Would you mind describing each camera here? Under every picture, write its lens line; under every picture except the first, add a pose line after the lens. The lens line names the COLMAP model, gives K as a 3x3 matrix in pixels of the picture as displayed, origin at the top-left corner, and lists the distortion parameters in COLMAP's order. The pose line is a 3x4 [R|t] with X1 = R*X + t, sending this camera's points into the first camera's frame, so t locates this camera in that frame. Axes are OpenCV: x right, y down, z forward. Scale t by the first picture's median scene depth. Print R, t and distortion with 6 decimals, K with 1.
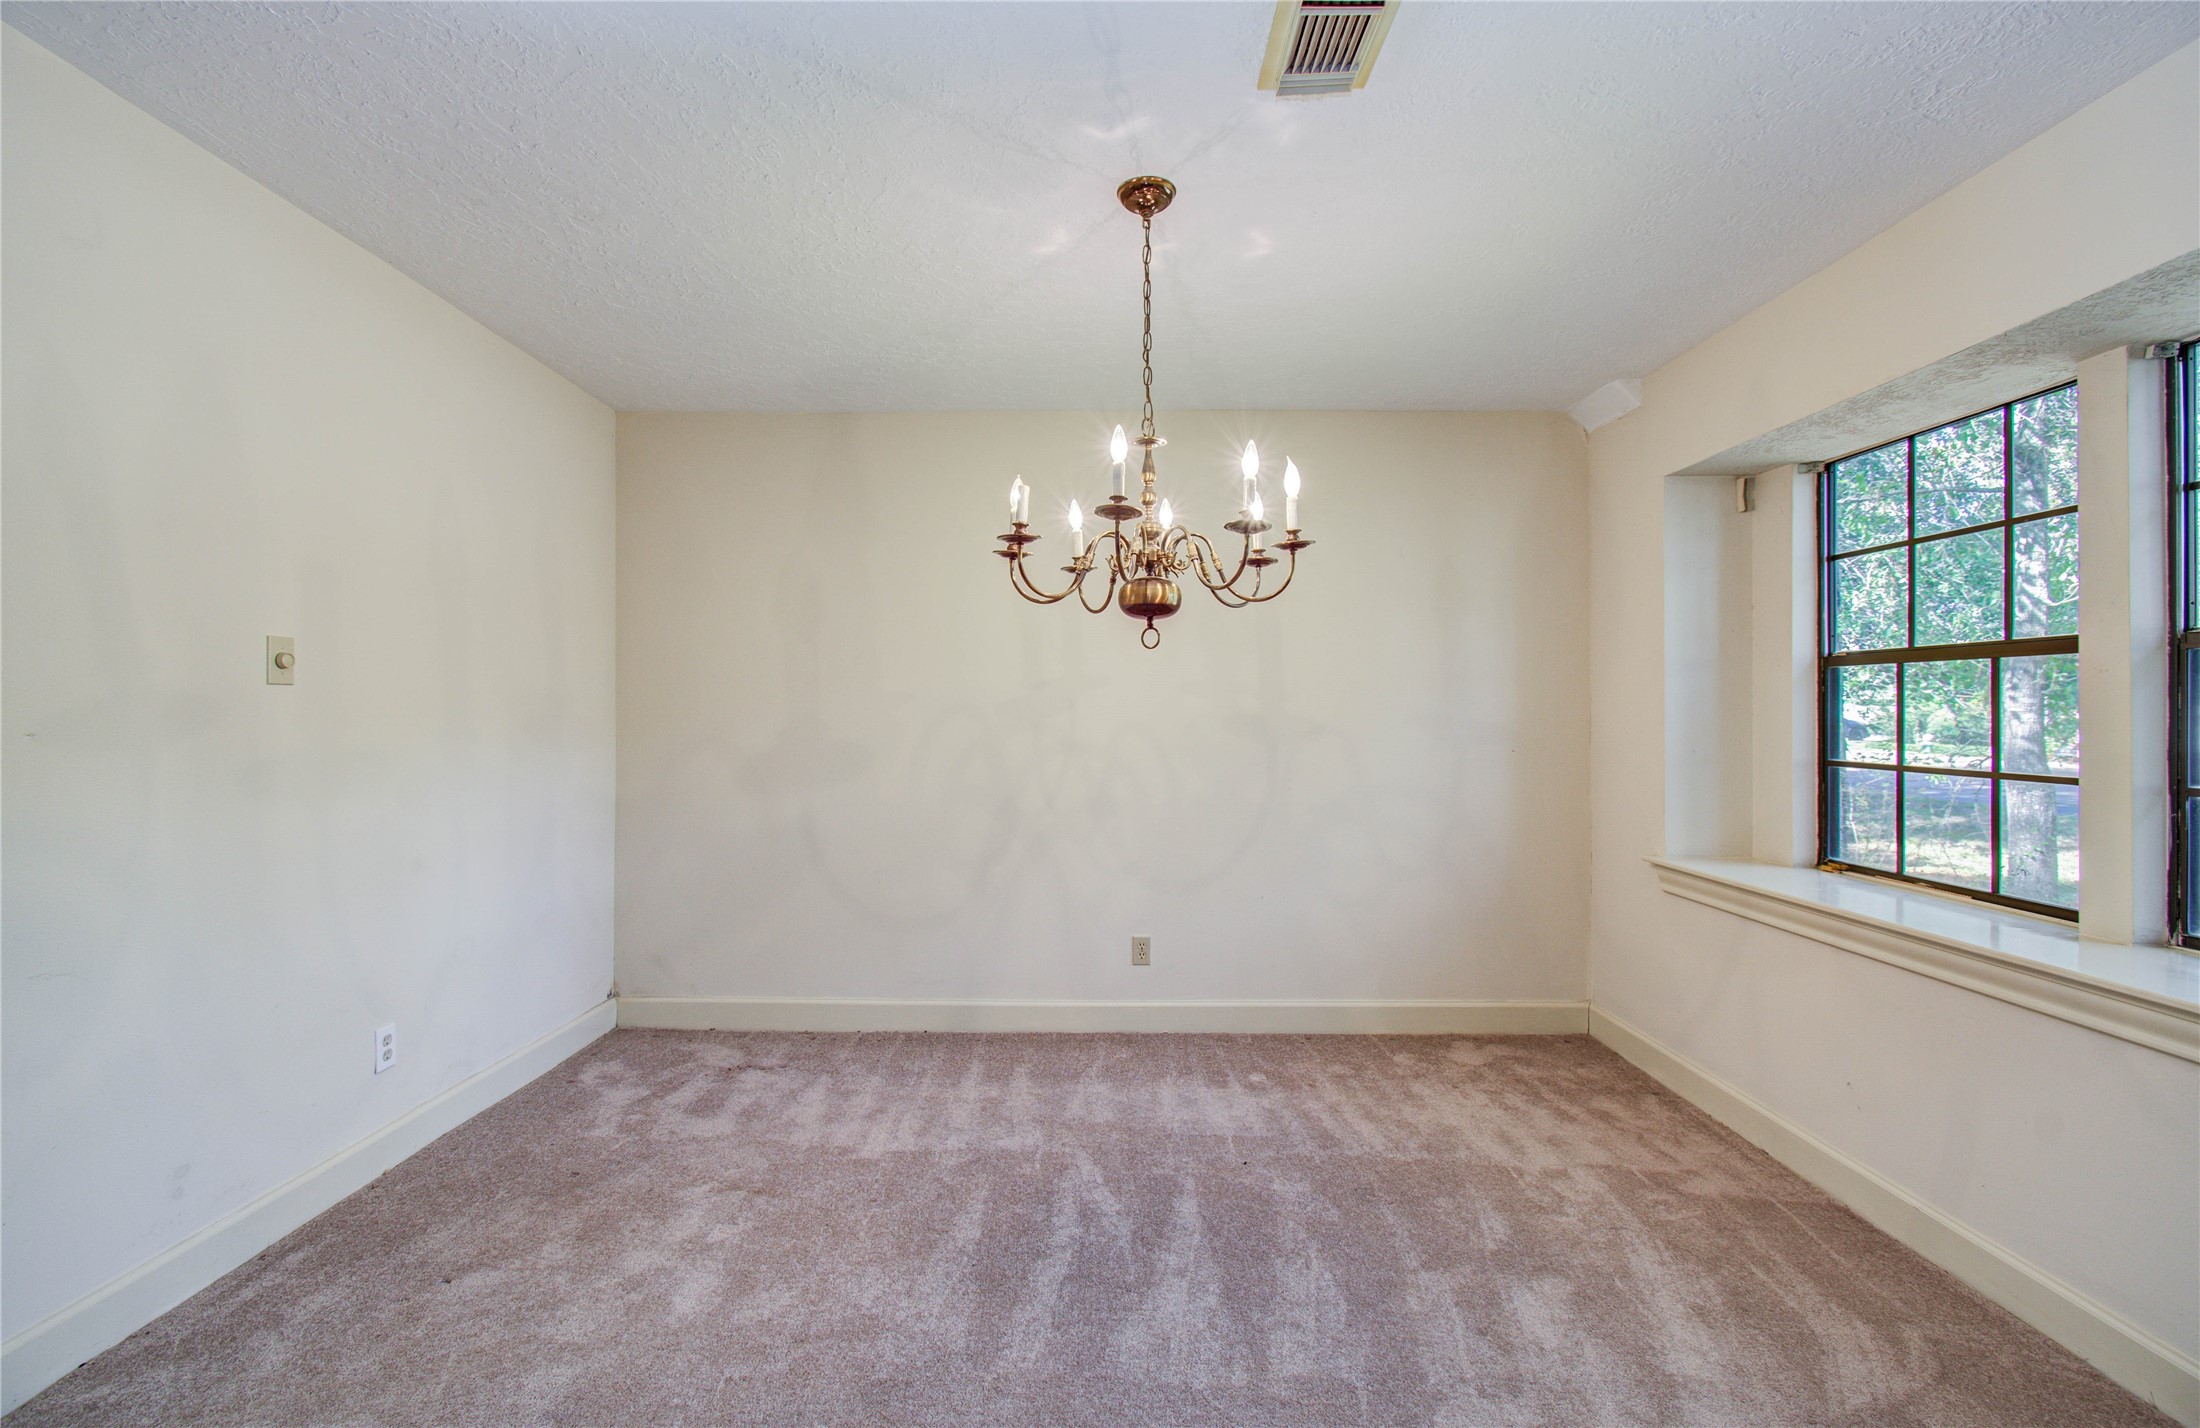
lens RADIAL K [[921.0, 0, 1090.3], [0, 921.0, 720.6], [0, 0, 1]] dist [0.001199, 0.000043]
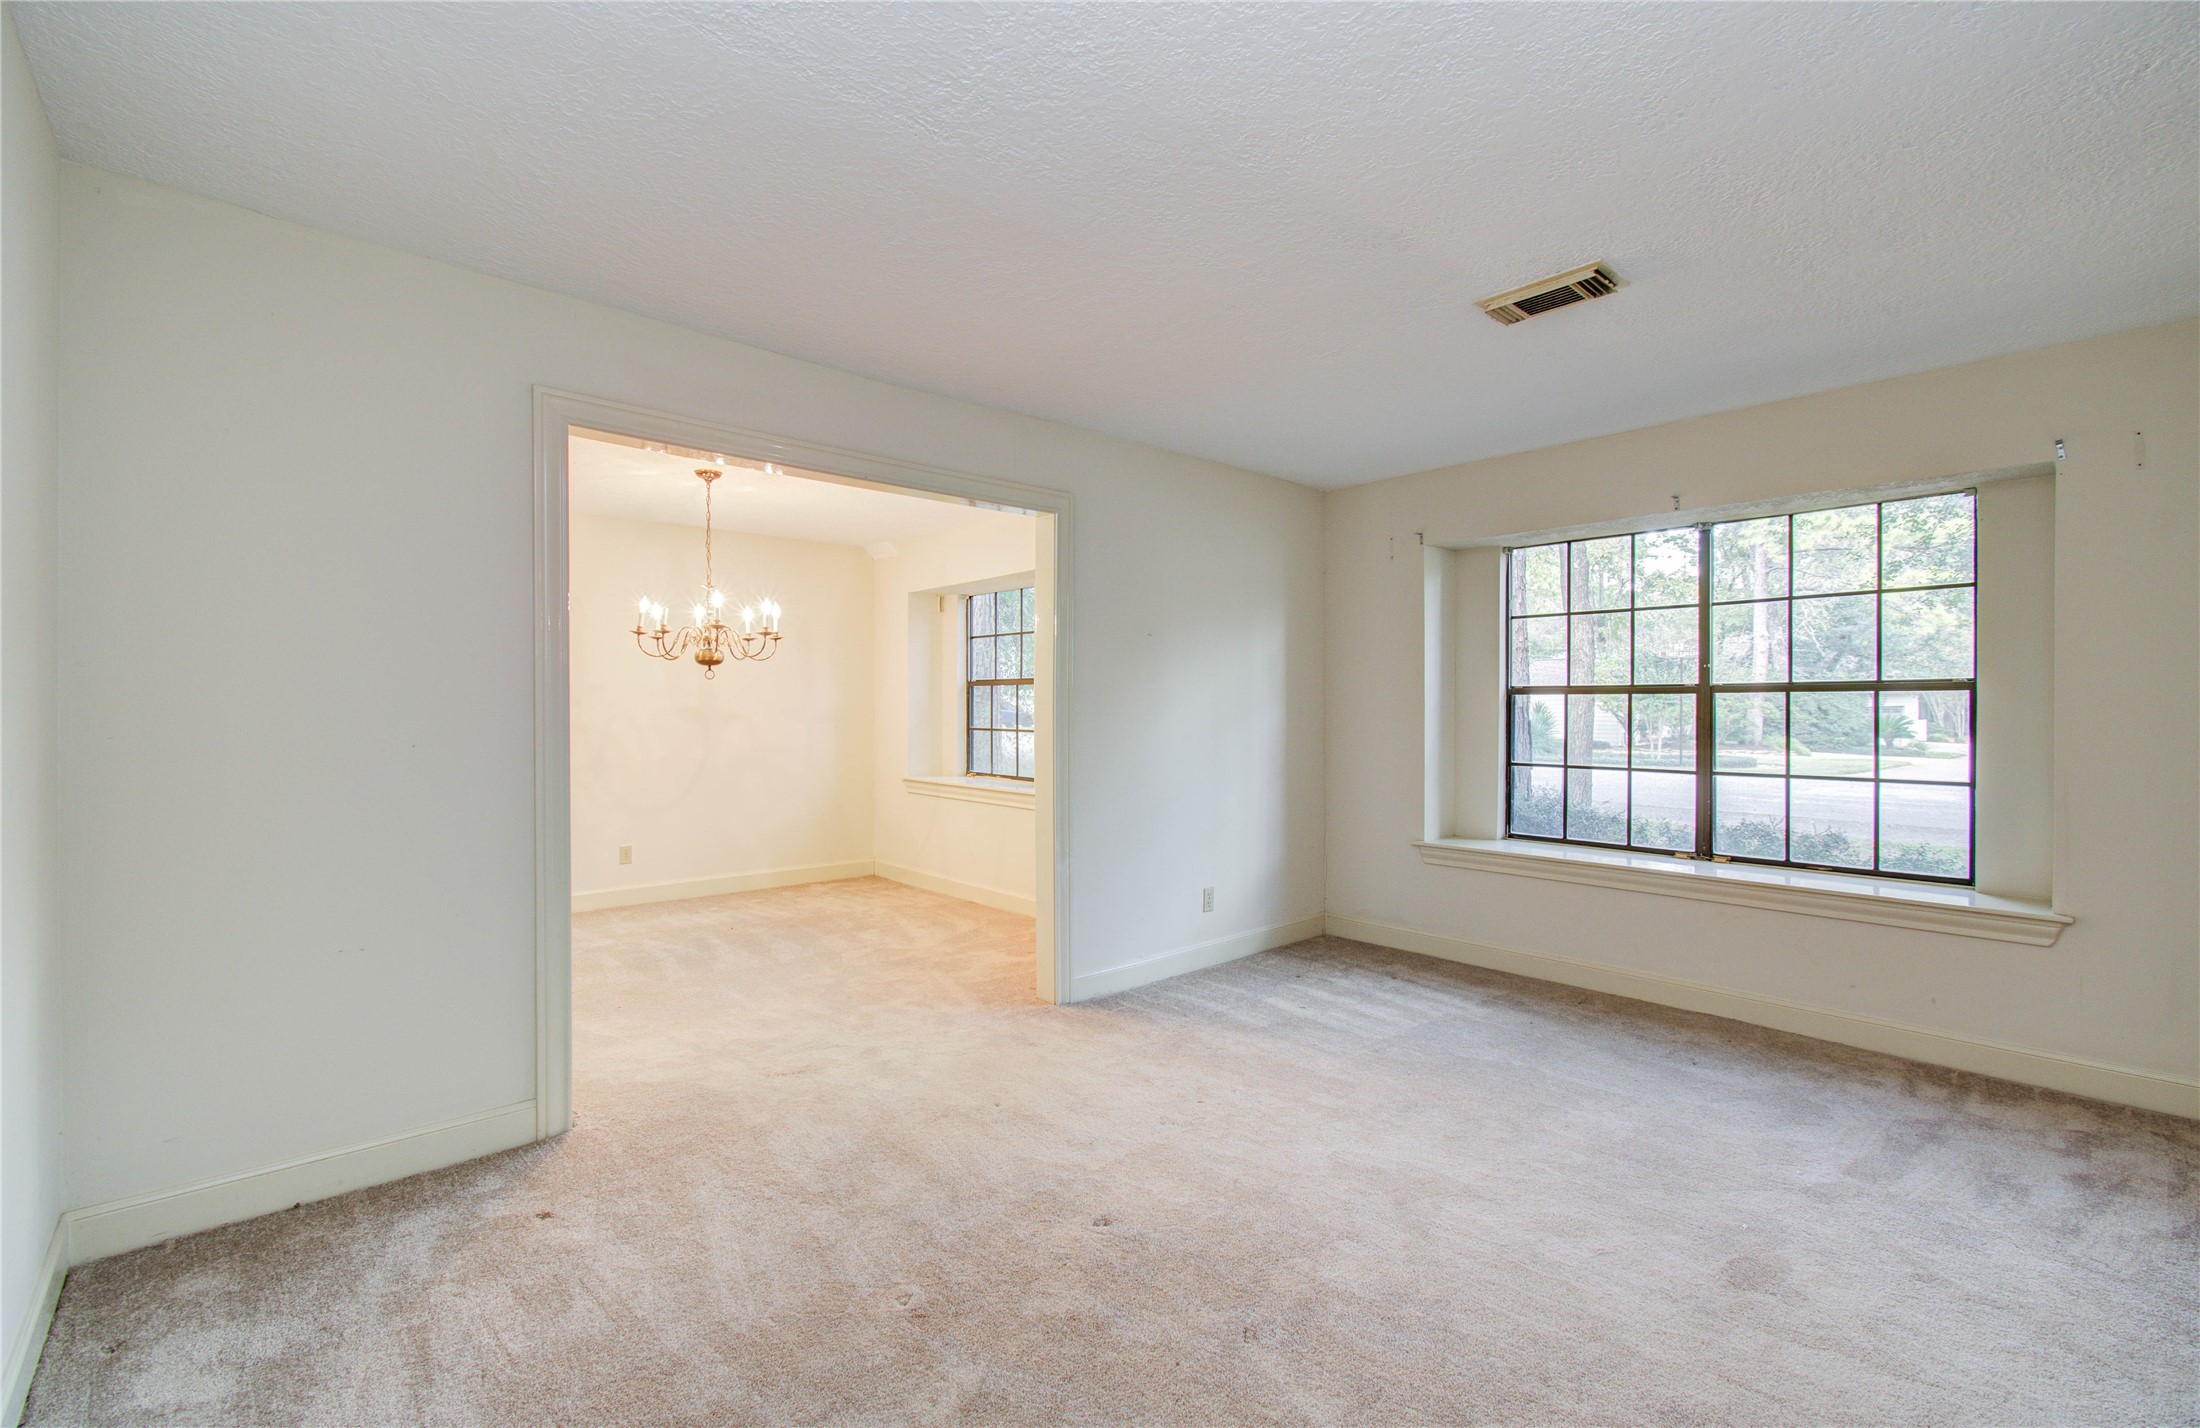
lens RADIAL K [[921.0, 0, 1090.3], [0, 921.0, 720.6], [0, 0, 1]] dist [0.001199, 0.000043]
pose [[0.728192, -0.012214, 0.685264, -0.551613], [0.002429, 0.999881, 0.015241, -0.006851], [-0.685369, -0.009434, 0.728135, -0.875176]]
